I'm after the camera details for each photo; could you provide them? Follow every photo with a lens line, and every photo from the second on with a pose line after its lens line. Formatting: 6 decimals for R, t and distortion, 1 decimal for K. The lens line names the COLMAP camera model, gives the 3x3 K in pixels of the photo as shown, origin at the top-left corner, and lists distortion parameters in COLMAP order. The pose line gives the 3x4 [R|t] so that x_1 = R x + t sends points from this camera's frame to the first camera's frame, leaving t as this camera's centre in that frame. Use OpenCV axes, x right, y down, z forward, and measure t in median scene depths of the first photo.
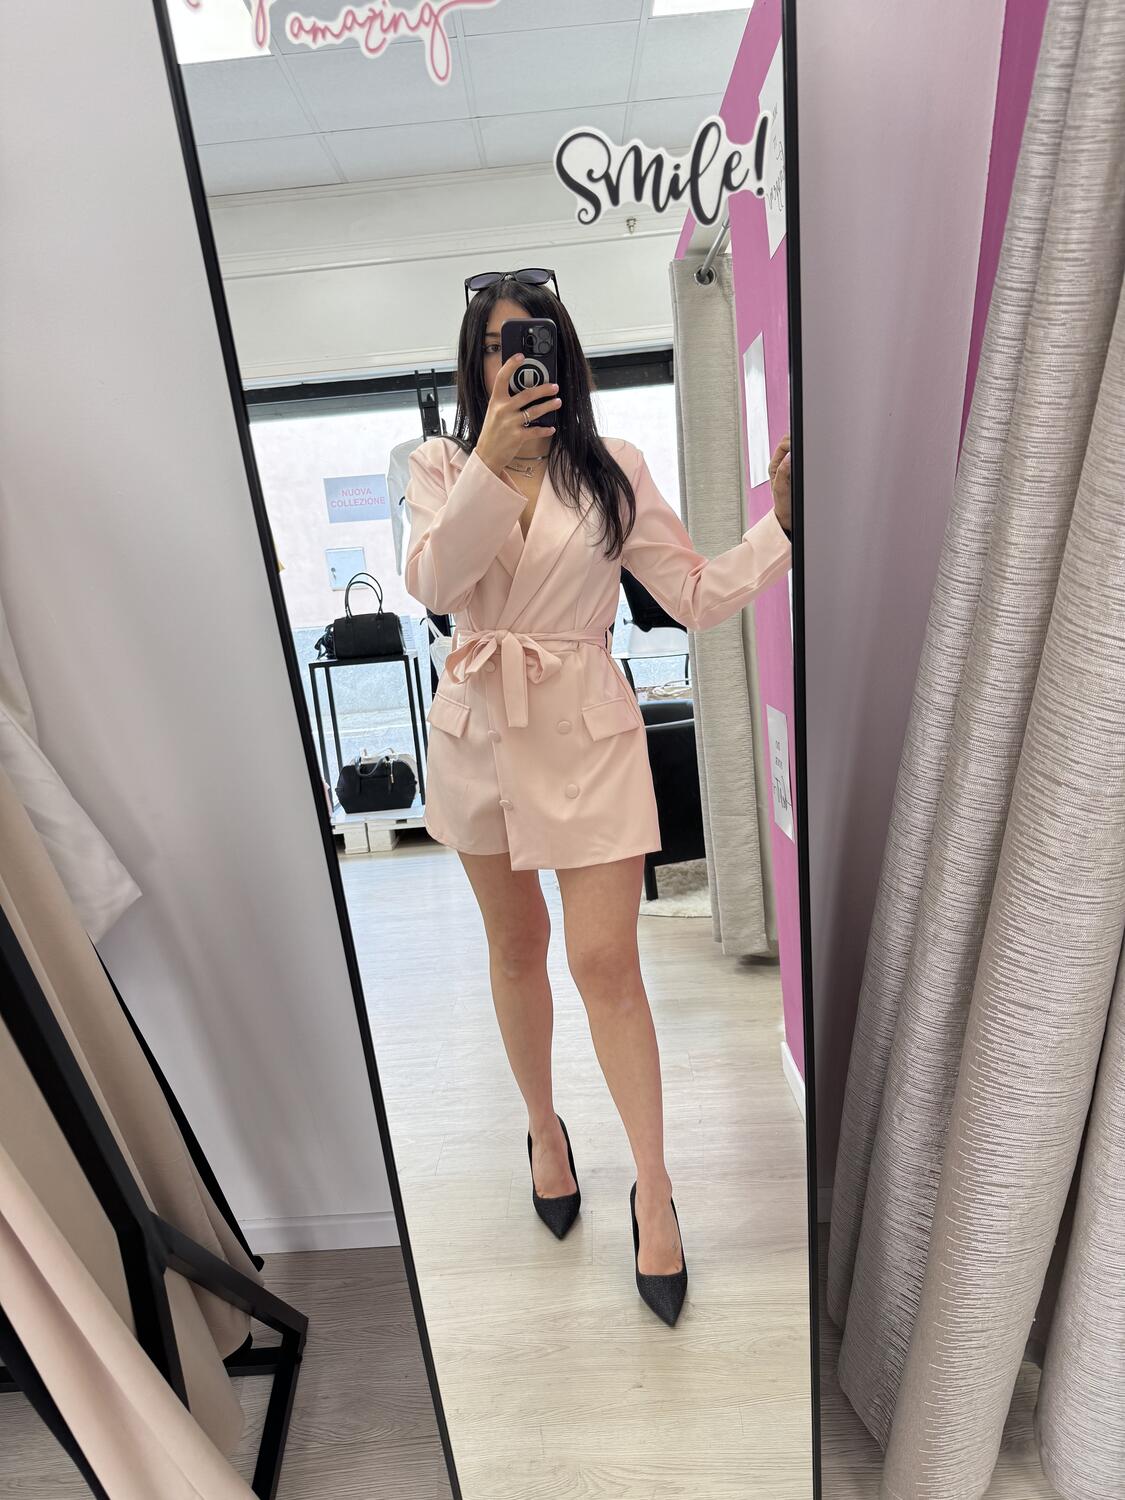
lens RADIAL K [[1076.5, 0, 576.3], [0, 1076.5, 758.9], [0, 0, 1]] dist [0.065802, -0.096329]
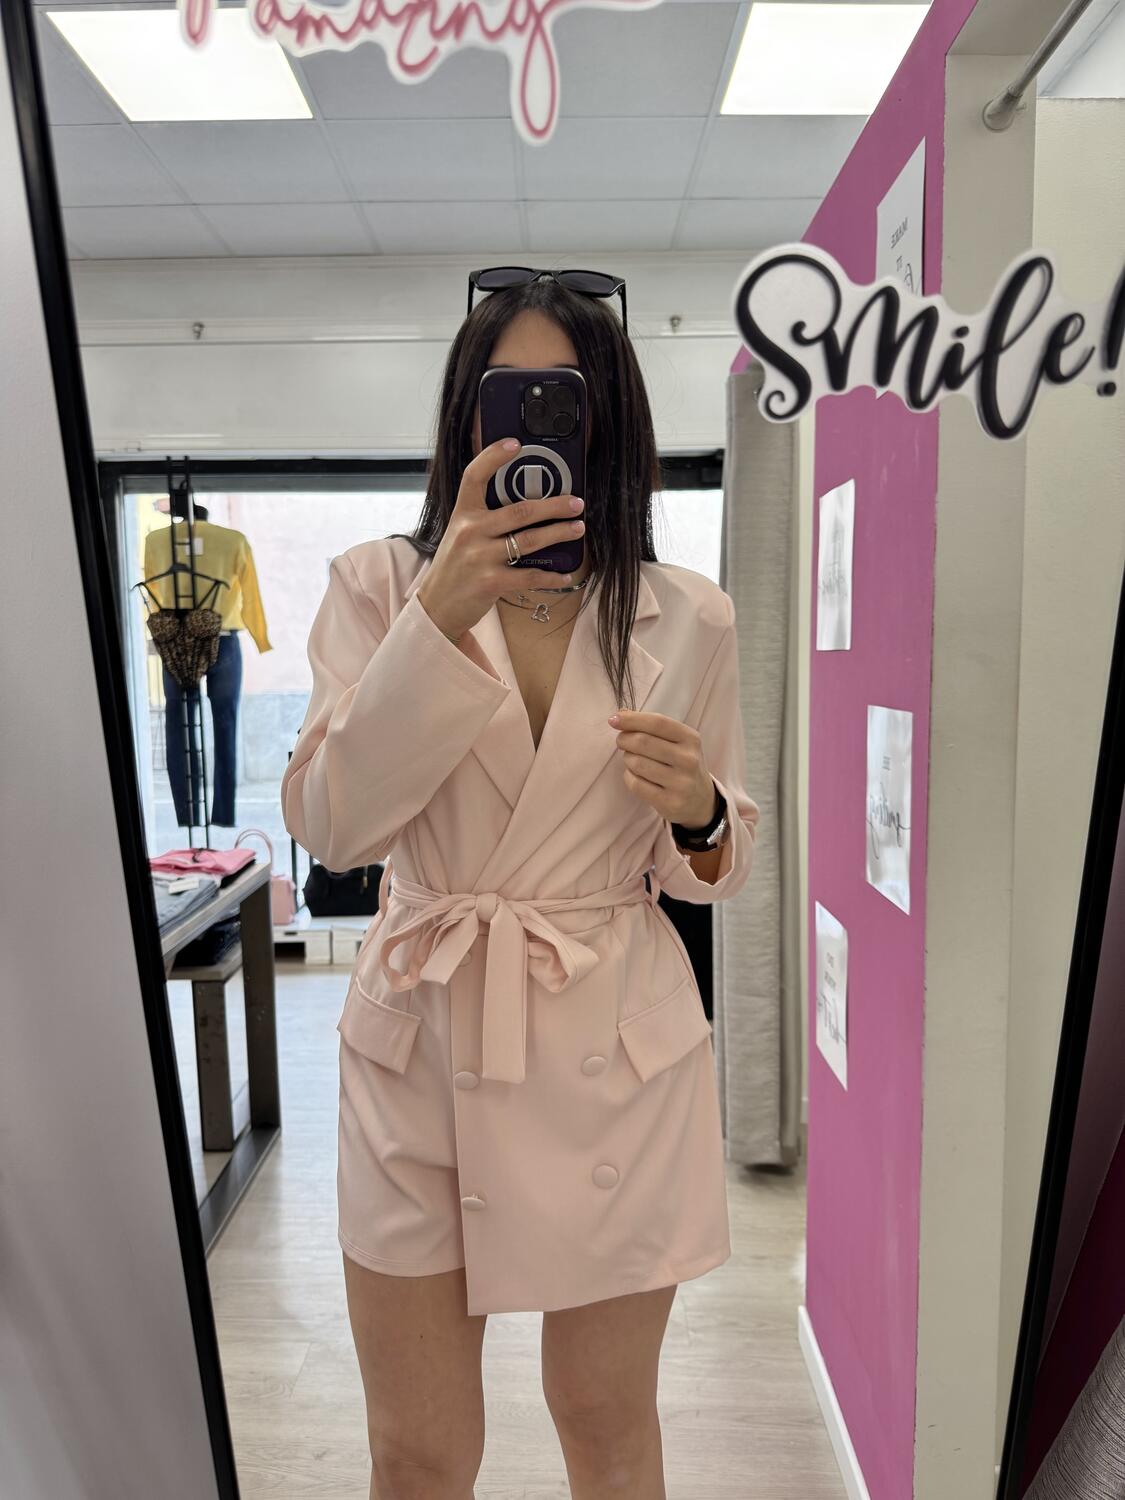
lens RADIAL K [[1084.8, 0, 562.7], [0, 1084.8, 757.5], [0, 0, 1]] dist [0.033916, -0.055941]
pose [[0.996440, 0.084302, -0.000863, -0.032677], [-0.084181, 0.994349, -0.064673, -0.111904], [-0.004594, 0.064516, 0.997906, 0.188817]]
